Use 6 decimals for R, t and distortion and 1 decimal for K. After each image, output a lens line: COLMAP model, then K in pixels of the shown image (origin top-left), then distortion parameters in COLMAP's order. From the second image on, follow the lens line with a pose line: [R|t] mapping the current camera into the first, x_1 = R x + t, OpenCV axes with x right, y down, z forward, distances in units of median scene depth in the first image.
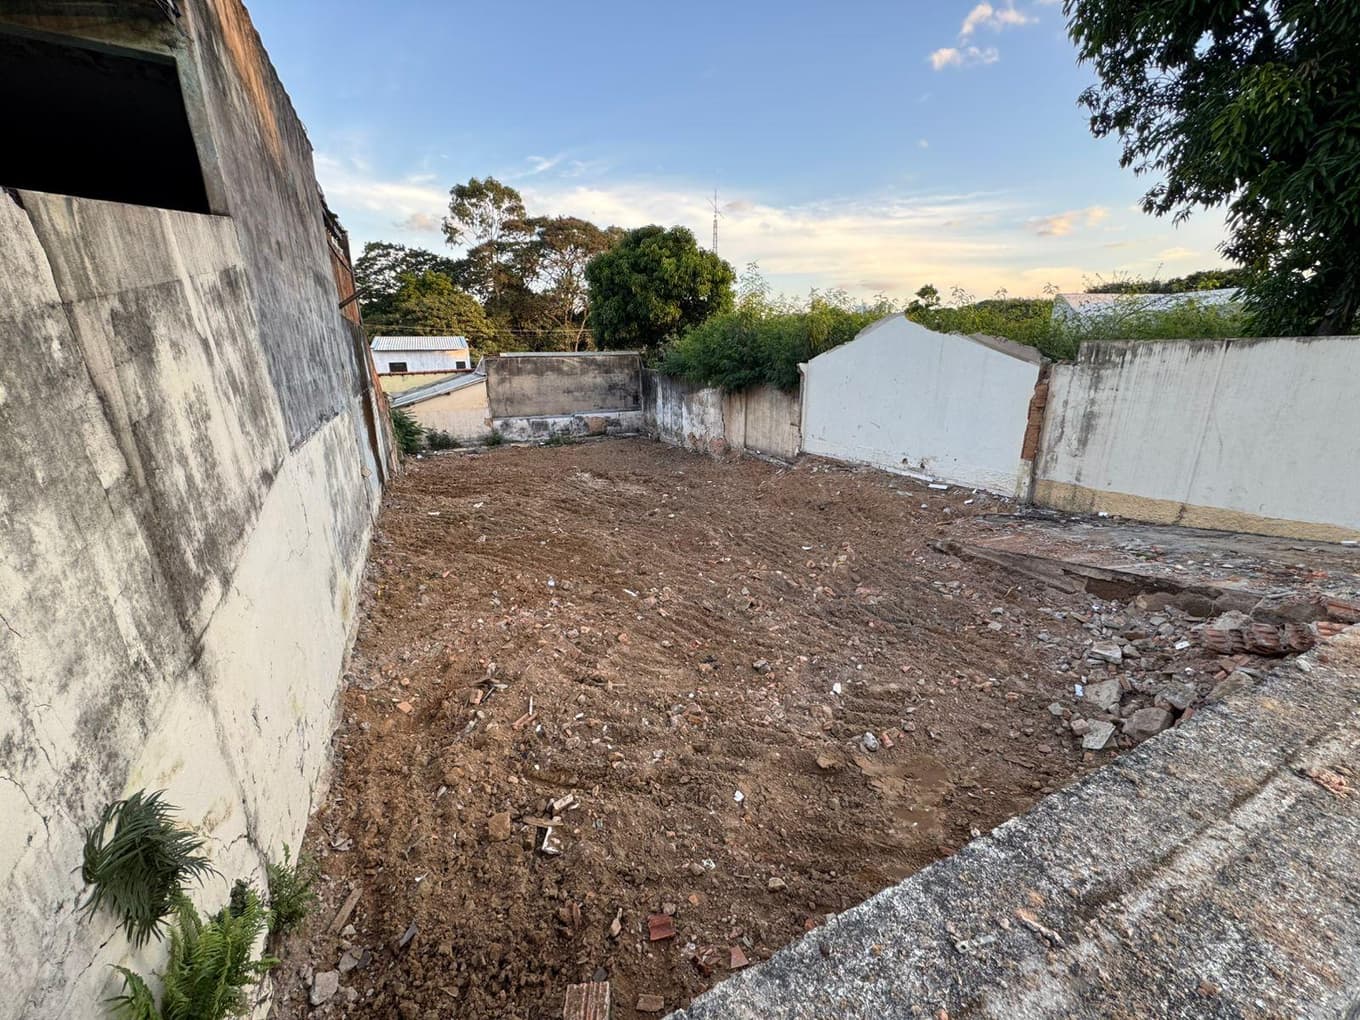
lens RADIAL K [[542.2, 0, 681.7], [0, 542.2, 510.1], [0, 0, 1]] dist [-0.002503, 0.000865]
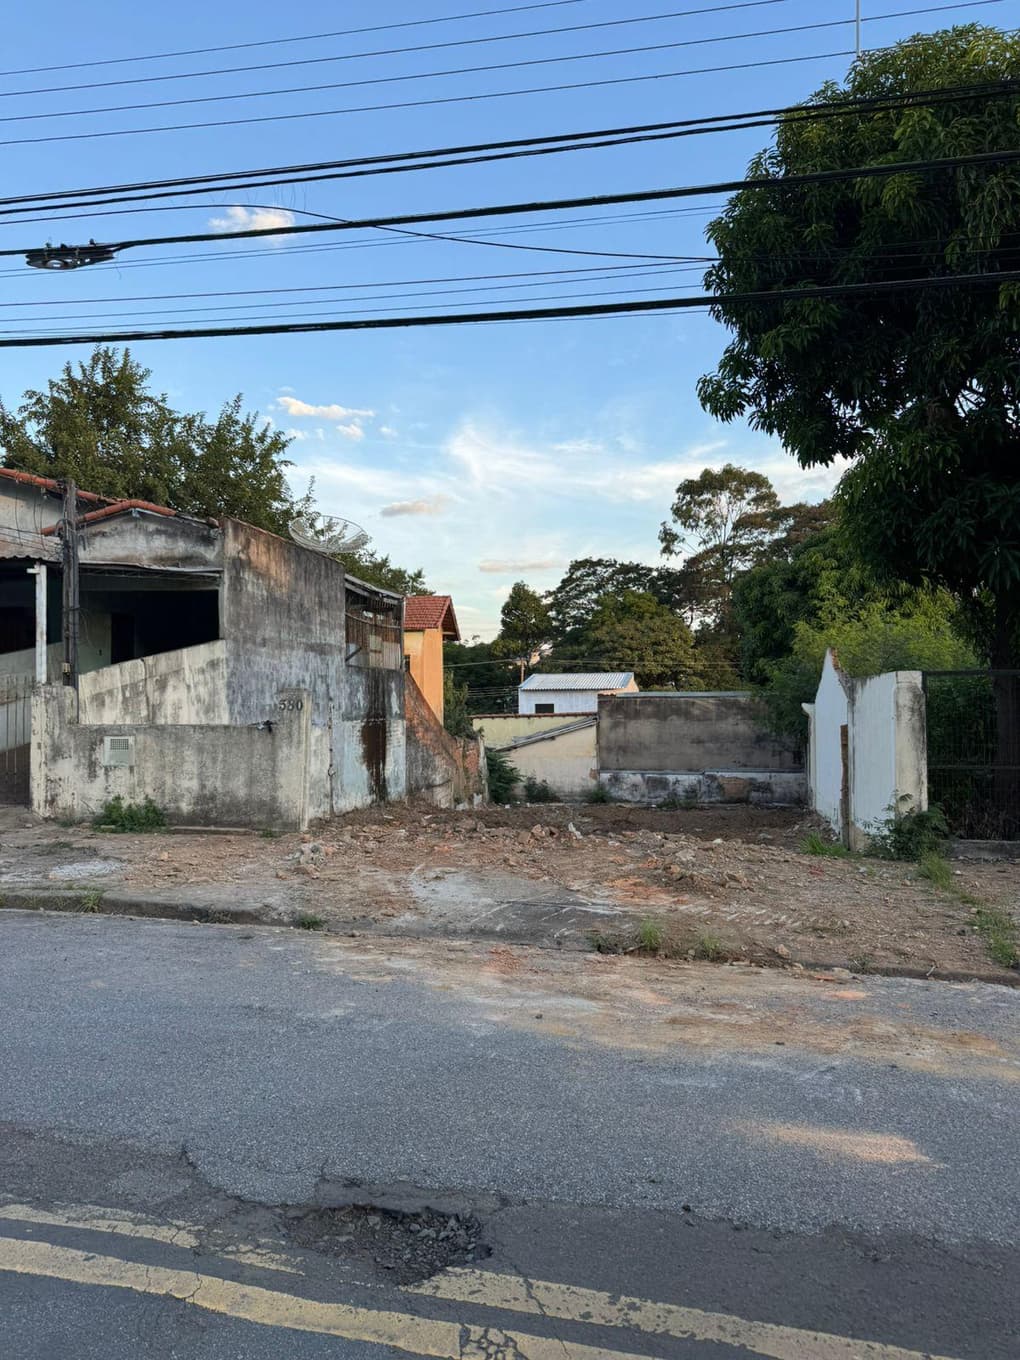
lens RADIAL K [[943.2, 0, 506.7], [0, 943.2, 677.5], [0, 0, 1]] dist [0.101824, -0.014230]
pose [[0.812539, -0.008290, -0.582847, 0.542455], [-0.164343, 0.956078, -0.242706, 0.096573], [0.559259, 0.292995, 0.775489, -0.321090]]
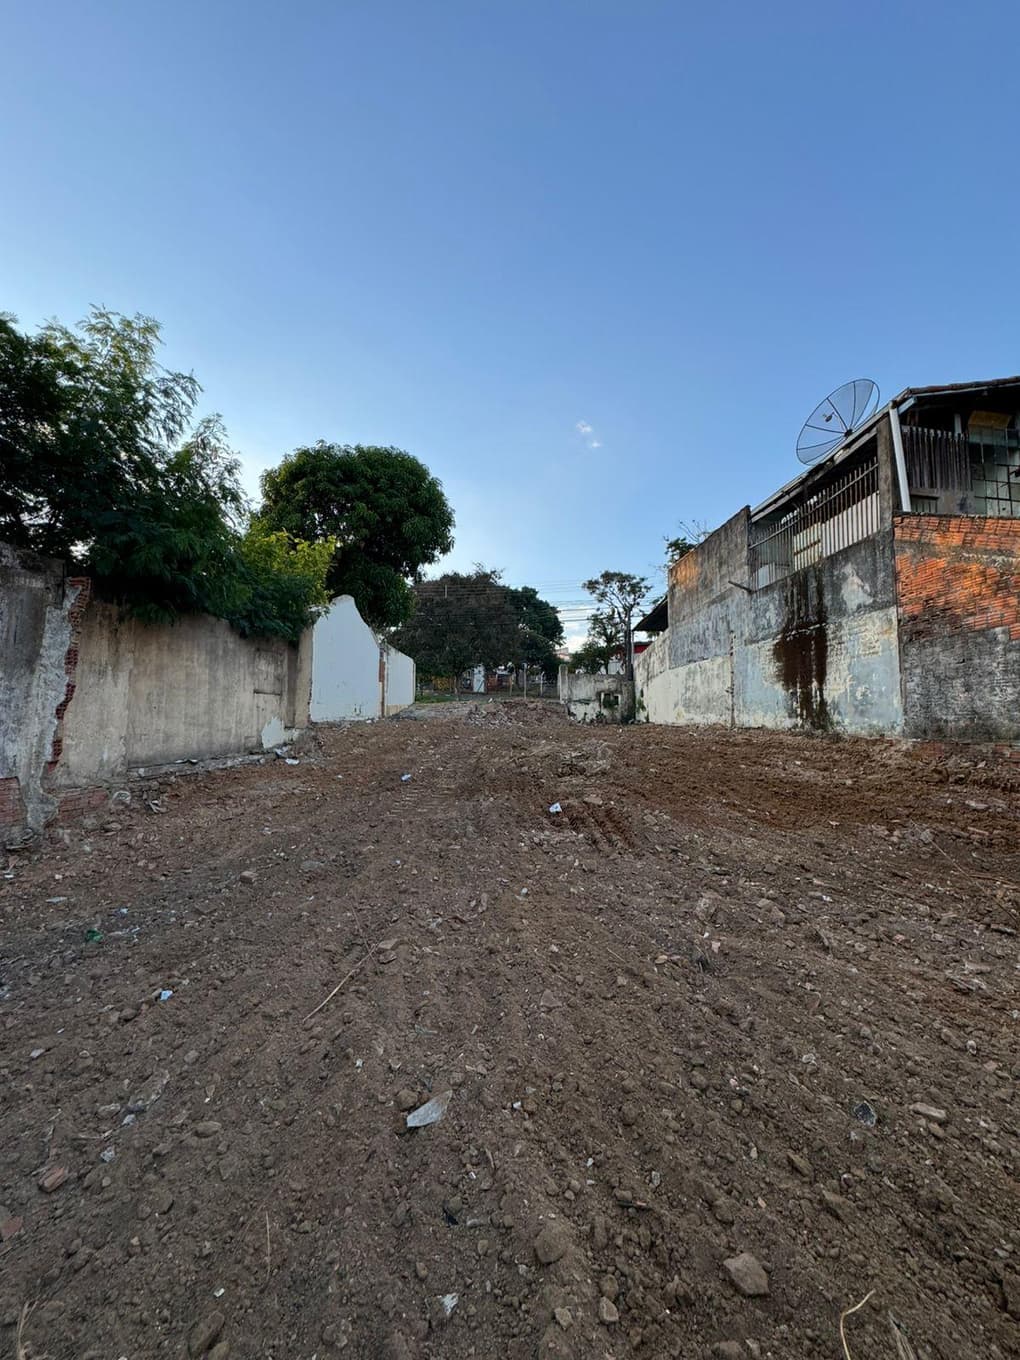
lens RADIAL K [[542.2, 0, 511.1], [0, 542.2, 681.4], [0, 0, 1]] dist [-0.002503, 0.000865]
pose [[-0.926085, 0.035139, 0.375675, -0.261571], [0.108547, 0.978375, 0.176067, -0.214145], [-0.361364, 0.203831, -0.909873, 1.260285]]
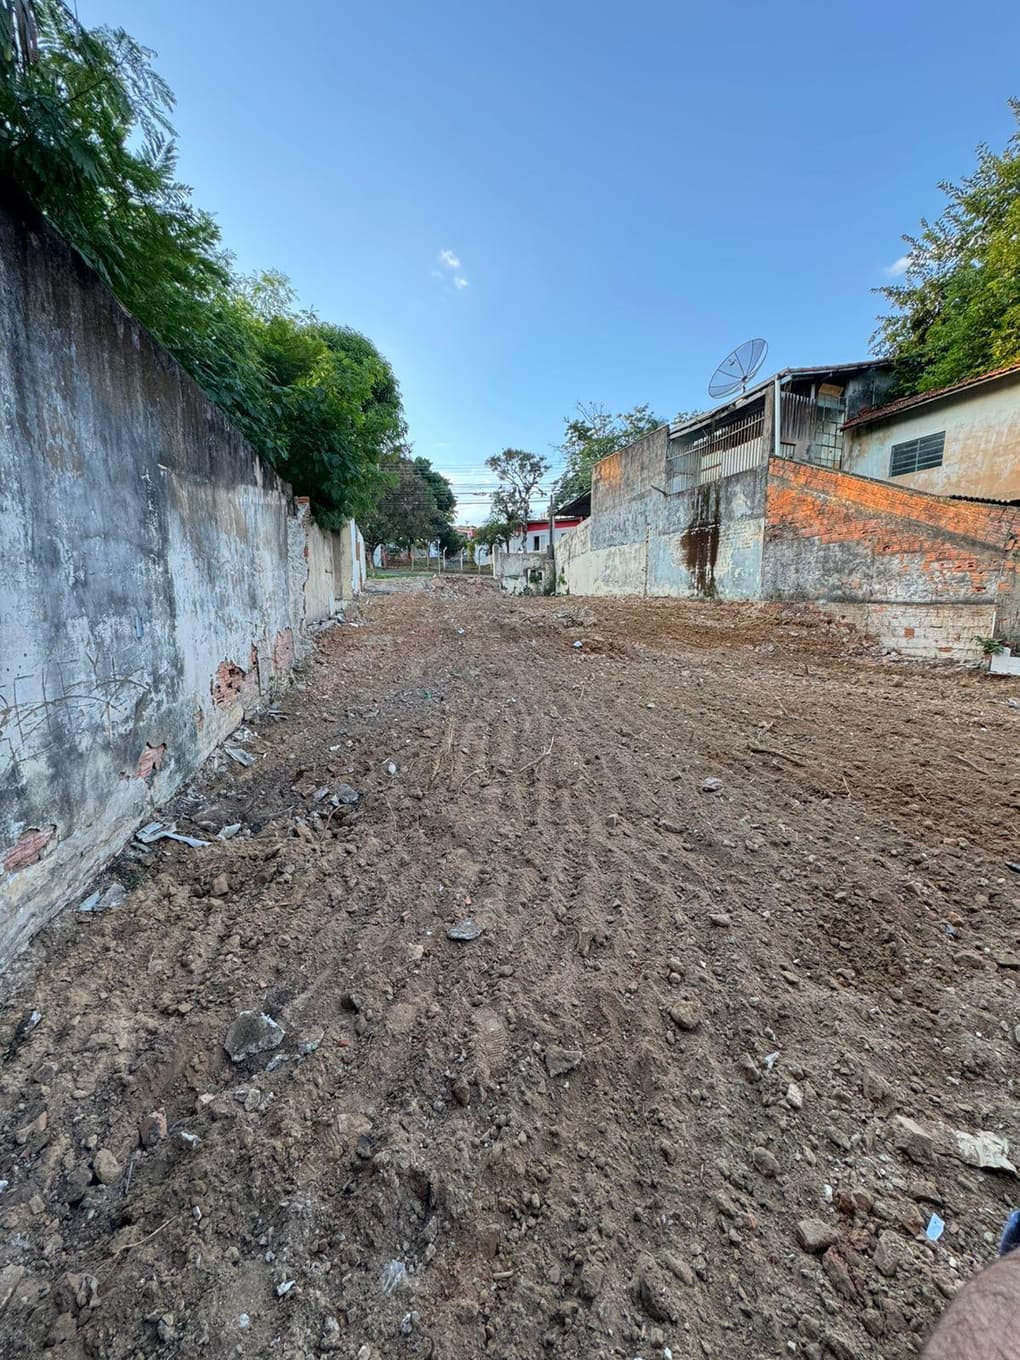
lens RADIAL K [[542.2, 0, 510.7], [0, 542.2, 680.9], [0, 0, 1]] dist [-0.002503, 0.000865]
pose [[-0.987878, -0.008544, 0.154996, -0.168340], [0.056915, 0.909013, 0.412863, -0.282906], [-0.144421, 0.416680, -0.897508, 1.514548]]
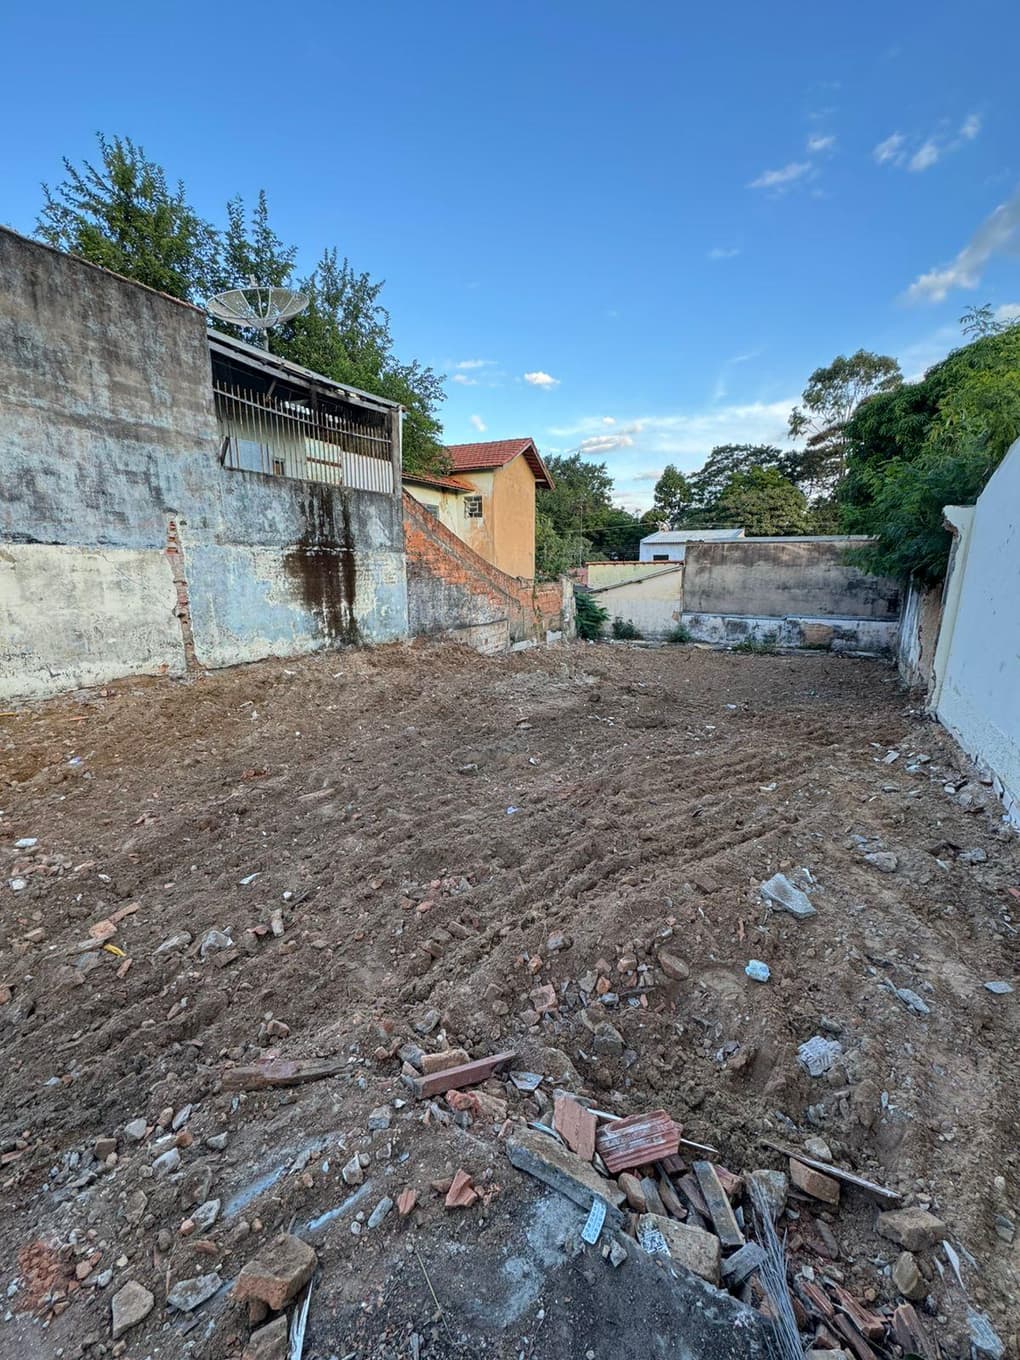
lens RADIAL K [[542.2, 0, 511.4], [0, 542.2, 682.7], [0, 0, 1]] dist [-0.002503, 0.000865]
pose [[0.601436, 0.185398, -0.777111, 0.281753], [-0.229842, 0.971732, 0.053946, -0.063077], [0.765145, 0.146168, 0.627047, 0.379964]]
